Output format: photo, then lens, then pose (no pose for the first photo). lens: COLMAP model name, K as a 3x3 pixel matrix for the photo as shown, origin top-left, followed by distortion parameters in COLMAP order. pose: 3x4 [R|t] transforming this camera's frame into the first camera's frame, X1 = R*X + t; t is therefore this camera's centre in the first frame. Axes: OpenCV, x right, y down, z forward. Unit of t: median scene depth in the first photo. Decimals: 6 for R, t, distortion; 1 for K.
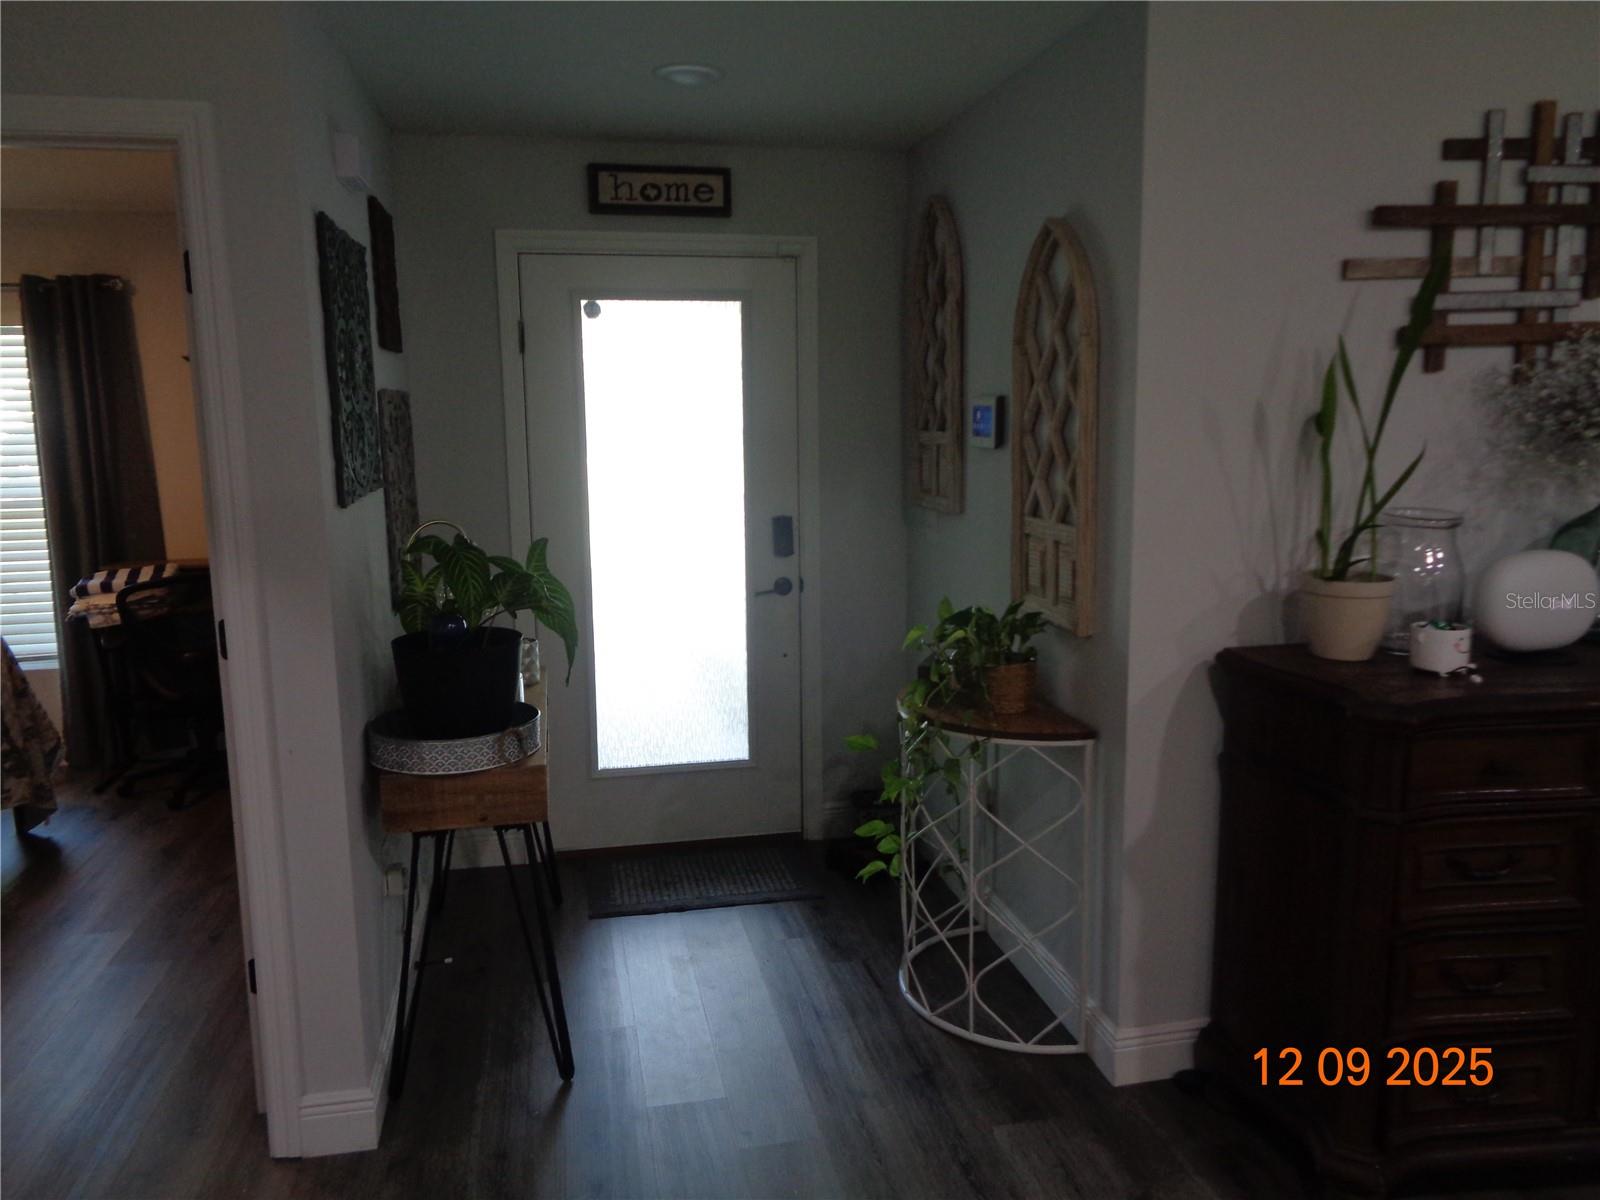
lens RADIAL K [[1200.7, 0, 804.7], [0, 1200.7, 592.1], [0, 0, 1]] dist [0.009419, 0.004144]
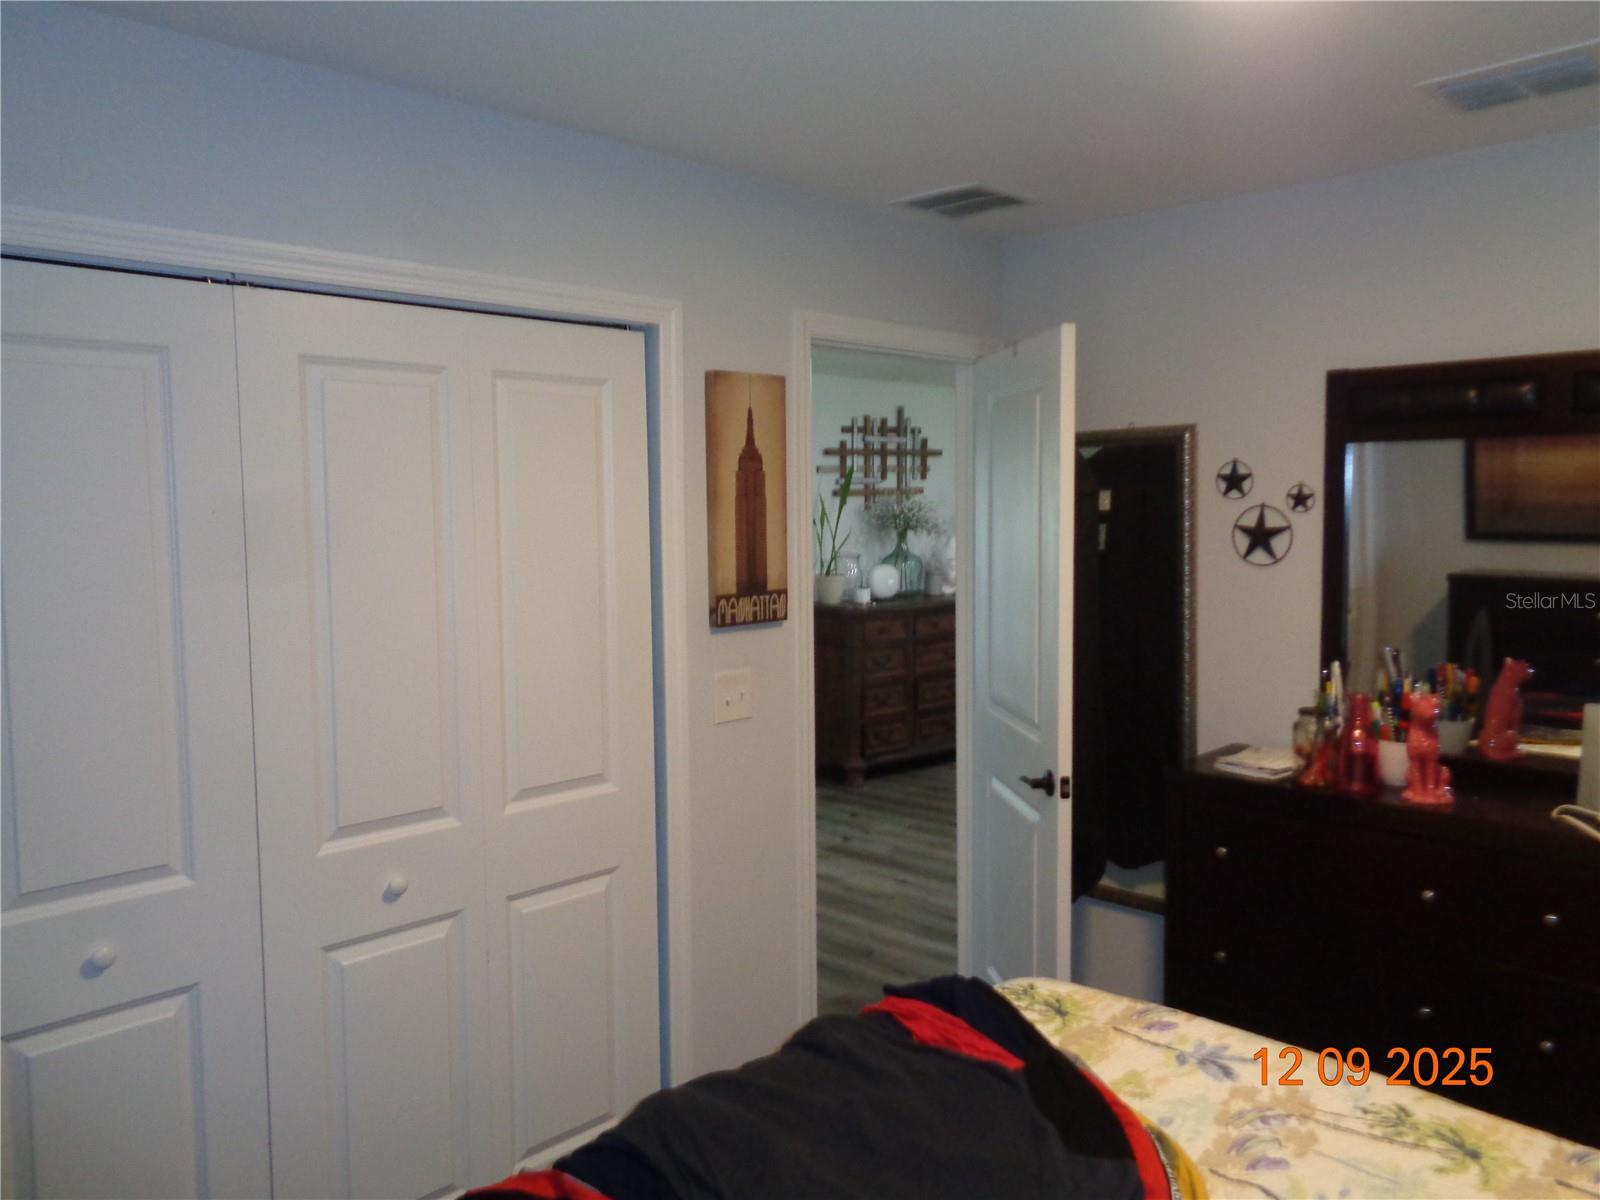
lens RADIAL K [[1203.3, 0, 805.2], [0, 1203.3, 595.6], [0, 0, 1]] dist [0.007037, 0.001603]
pose [[0.827572, -0.037146, 0.560130, -1.221825], [0.085220, 0.994557, -0.059954, 0.203098], [-0.554854, 0.097351, 0.826232, -1.351906]]
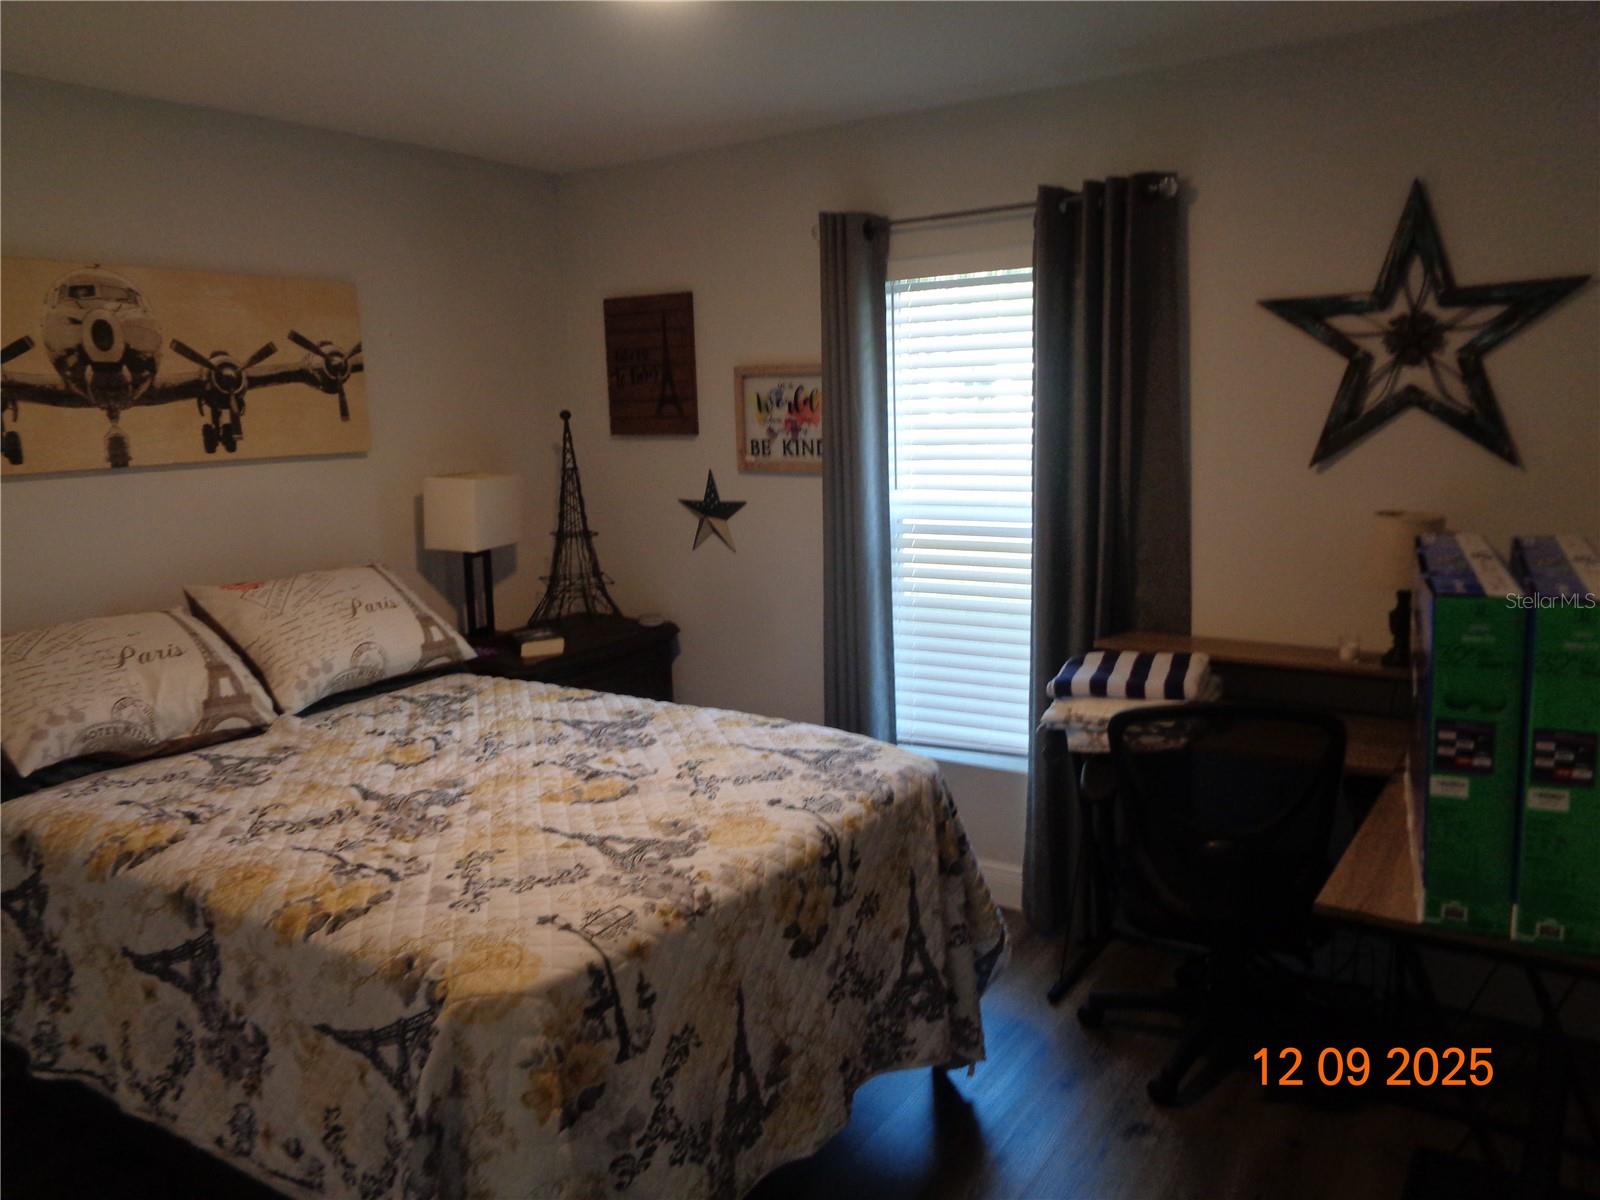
lens RADIAL K [[1203.3, 0, 805.2], [0, 1203.3, 595.6], [0, 0, 1]] dist [0.007037, 0.001603]
pose [[0.703717, 0.114076, -0.701262, -0.184127], [-0.088259, 0.993417, 0.073033, -0.058056], [0.704977, 0.010499, 0.709152, 0.325506]]
